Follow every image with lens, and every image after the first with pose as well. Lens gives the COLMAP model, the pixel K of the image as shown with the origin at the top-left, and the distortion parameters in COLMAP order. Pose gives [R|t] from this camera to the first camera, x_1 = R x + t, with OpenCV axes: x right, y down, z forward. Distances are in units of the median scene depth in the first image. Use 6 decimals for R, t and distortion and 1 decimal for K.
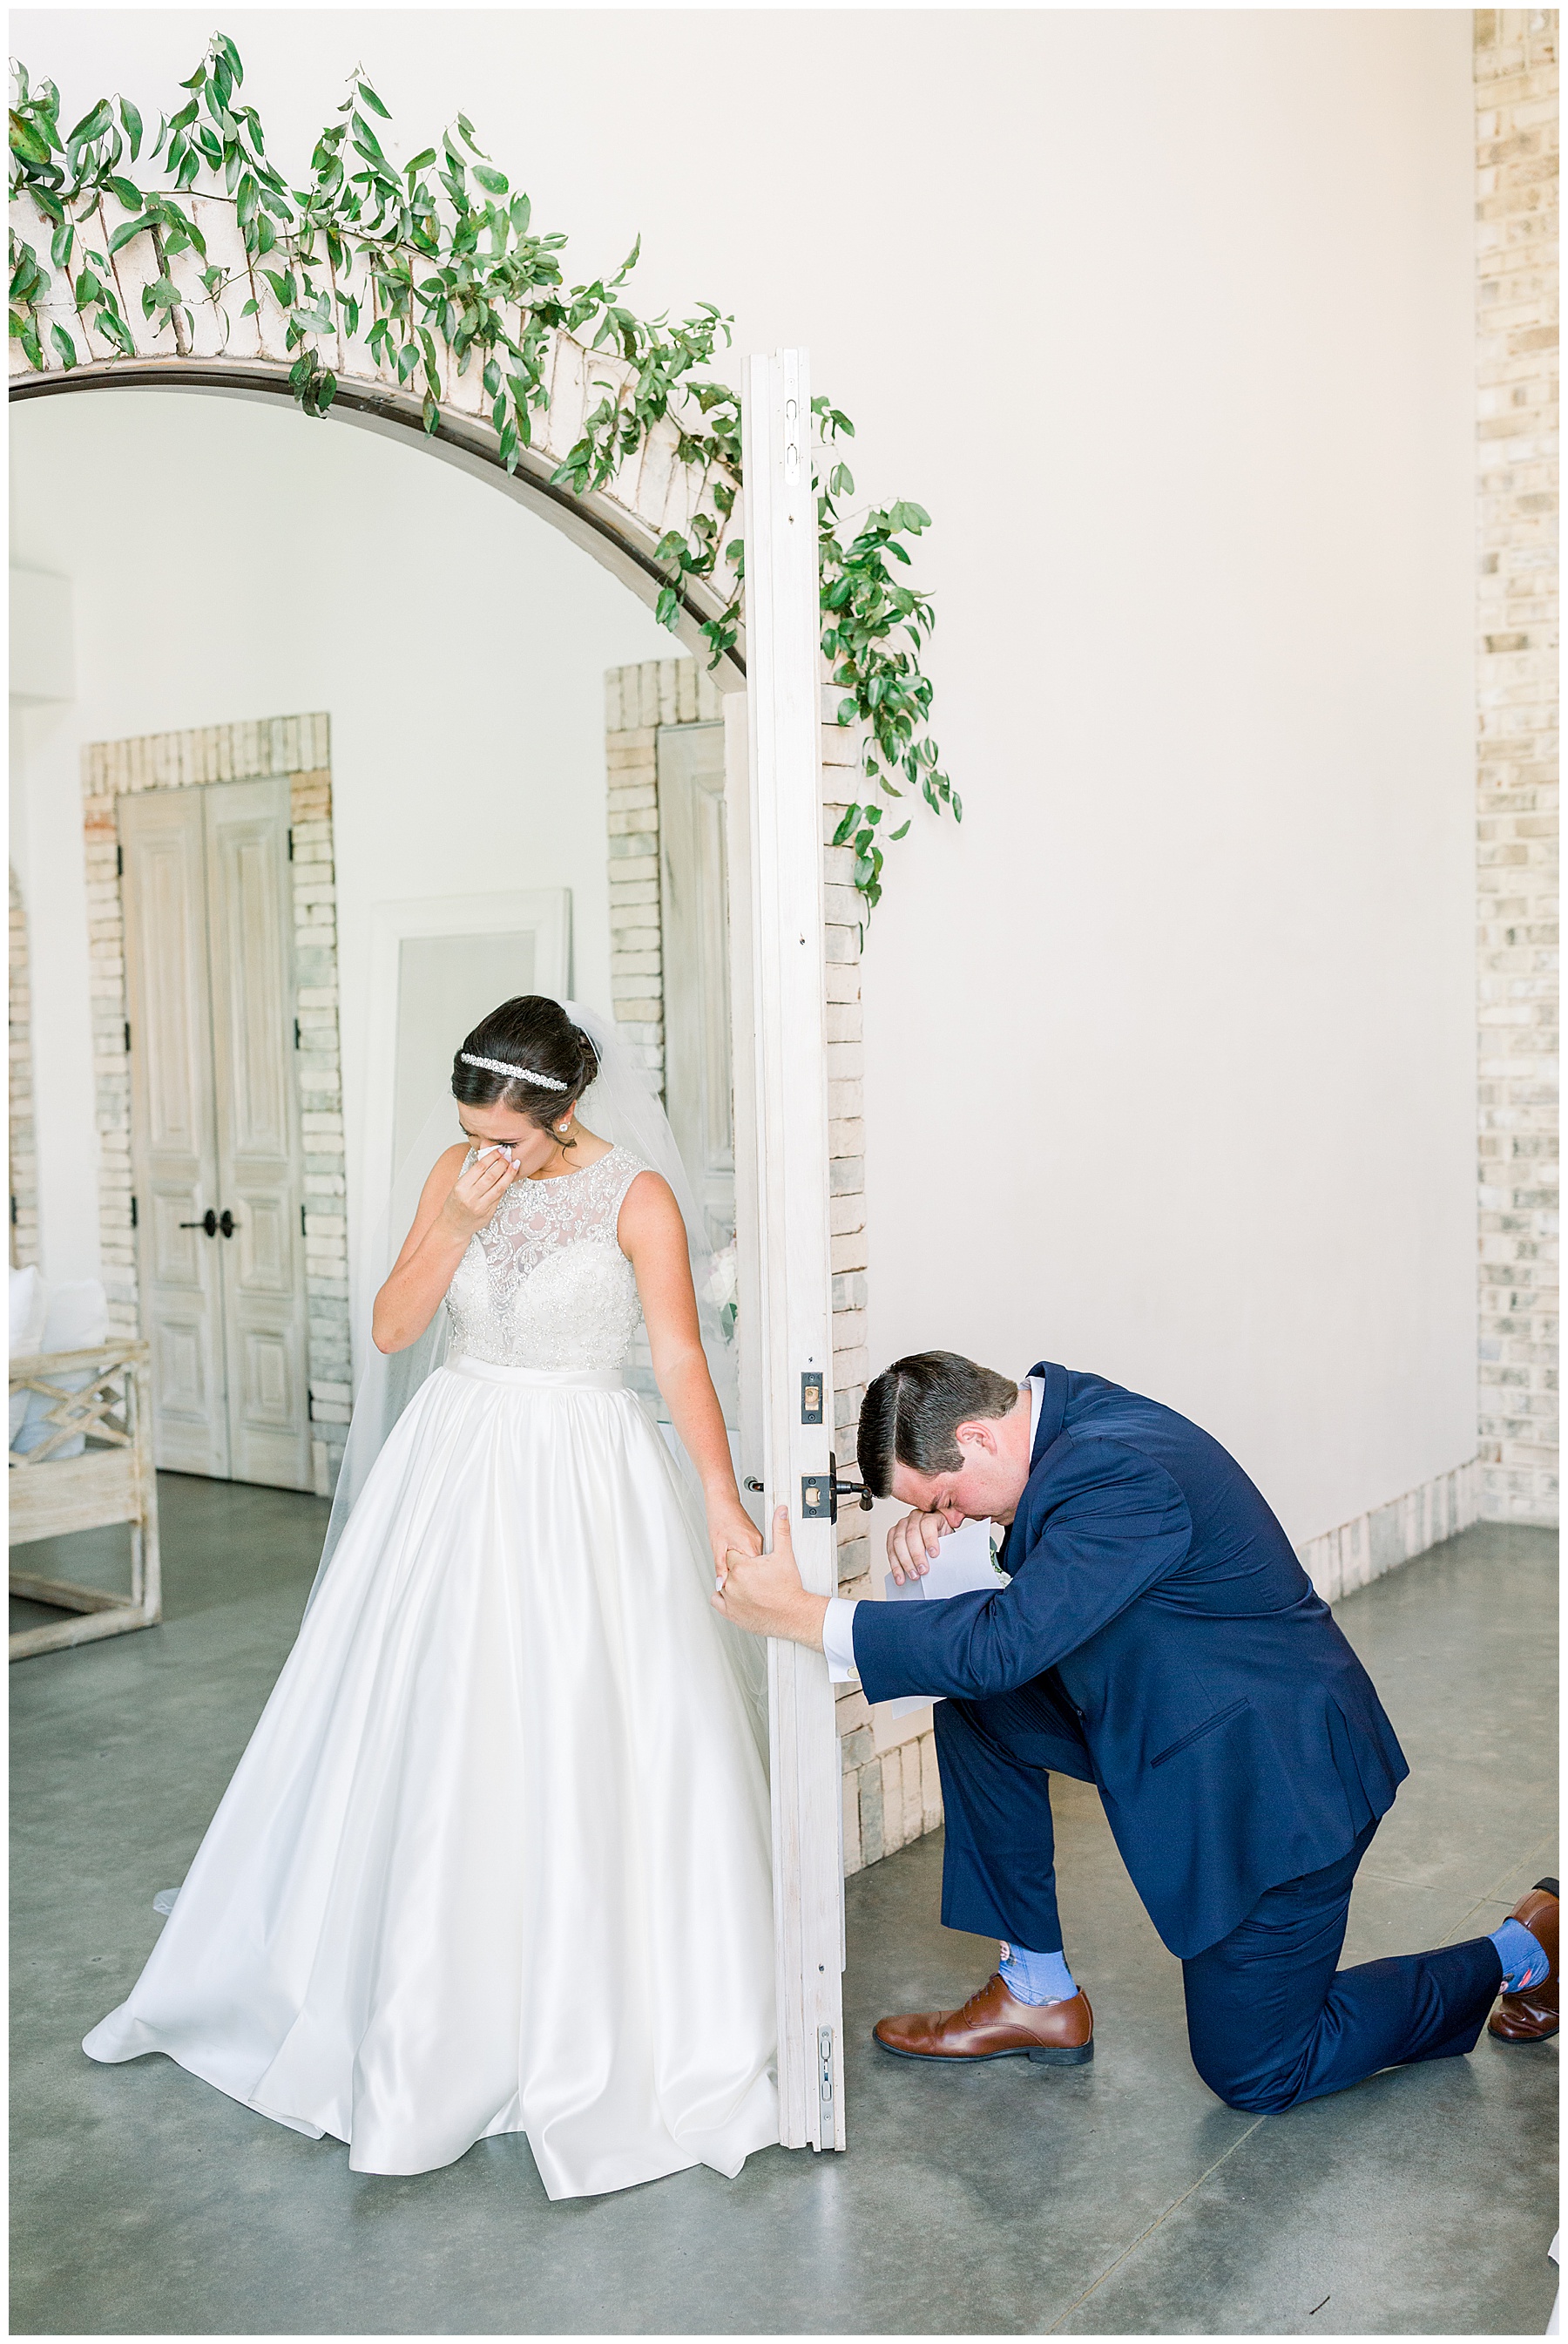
lens RADIAL K [[2270.4, 0, 790.1], [0, 2270.4, 1177.7], [0, 0, 1]] dist [-0.008139, 0.000000]
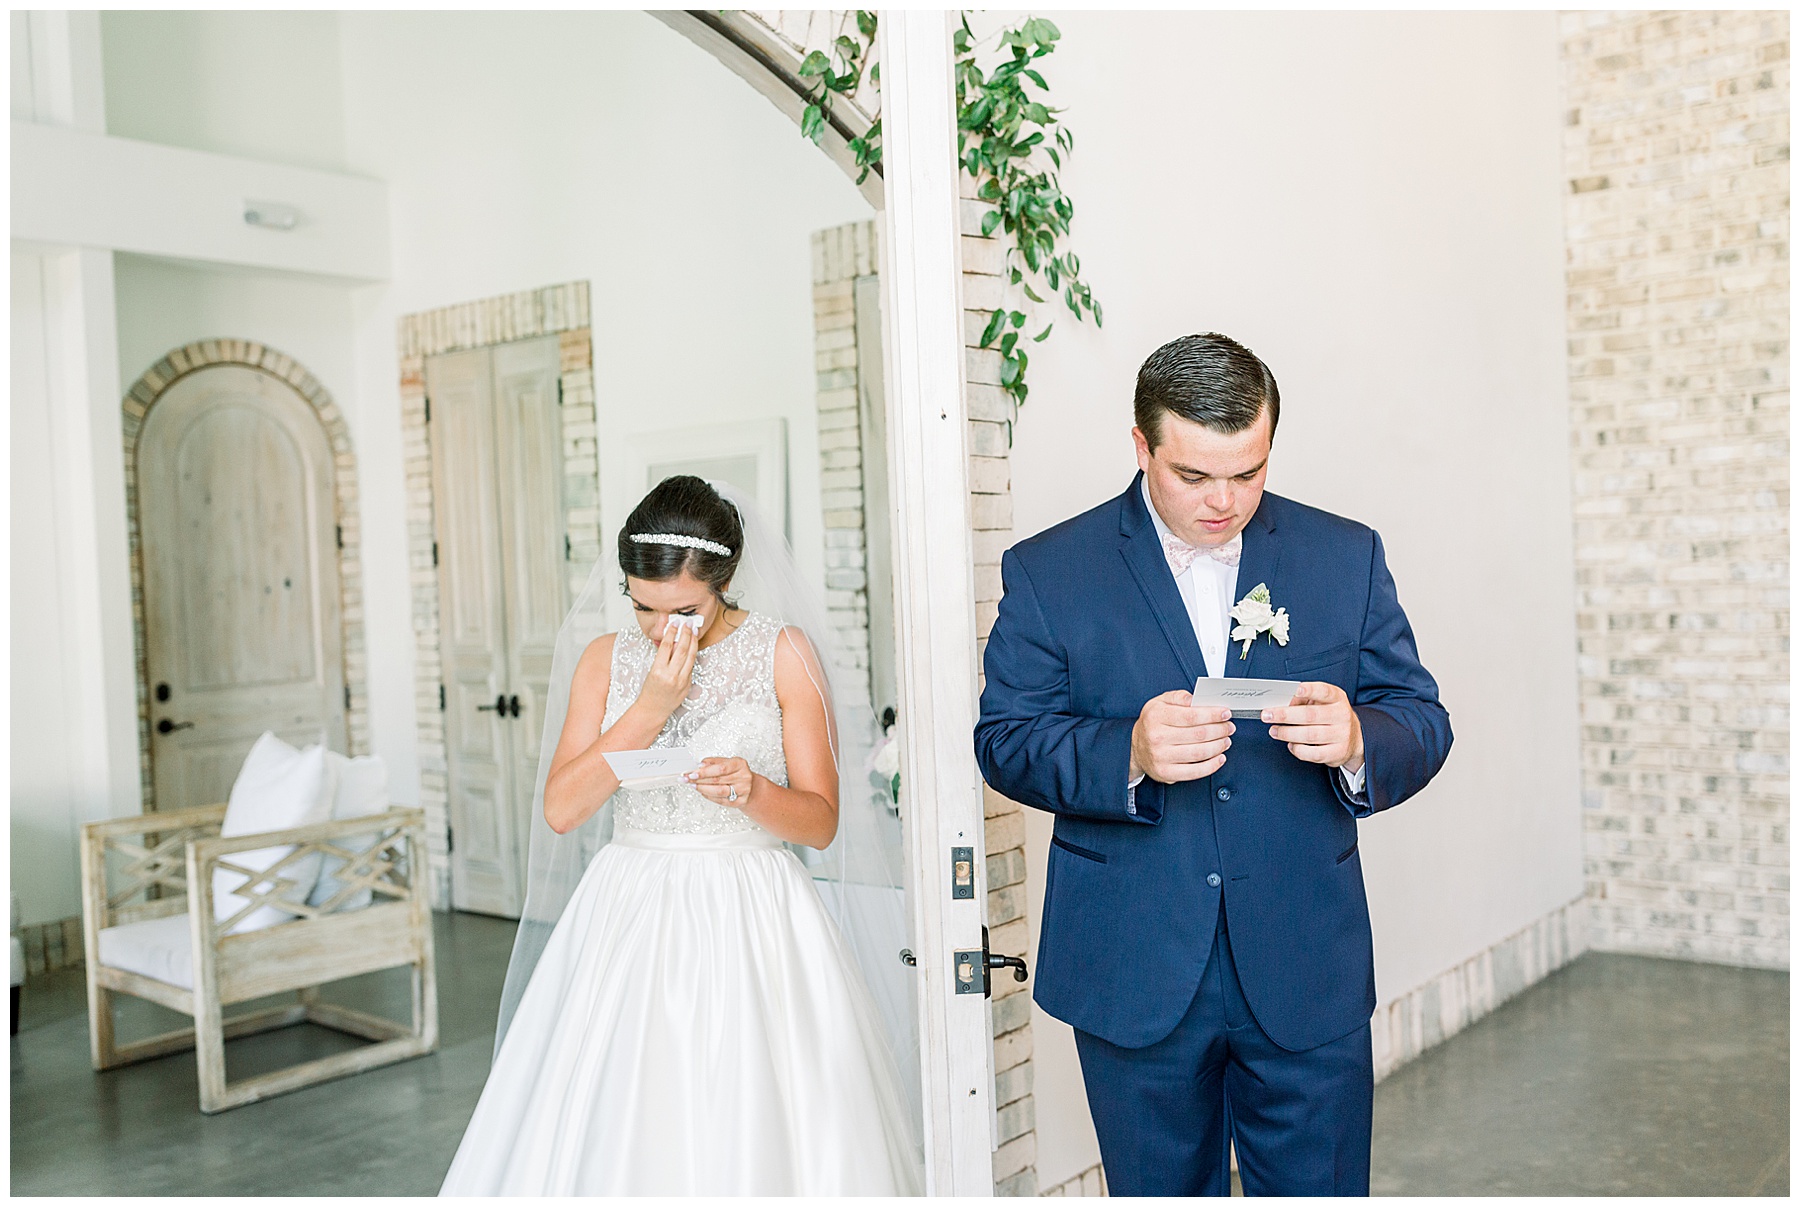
lens RADIAL K [[1743.7, 0, 894.8], [0, 1743.7, 607.0], [0, 0, 1]] dist [-0.008139, 0.000000]
pose [[0.997684, -0.019098, -0.065281, 0.017095], [0.016981, 0.999317, -0.032826, 0.001652], [0.065863, 0.031641, 0.997327, 0.100158]]
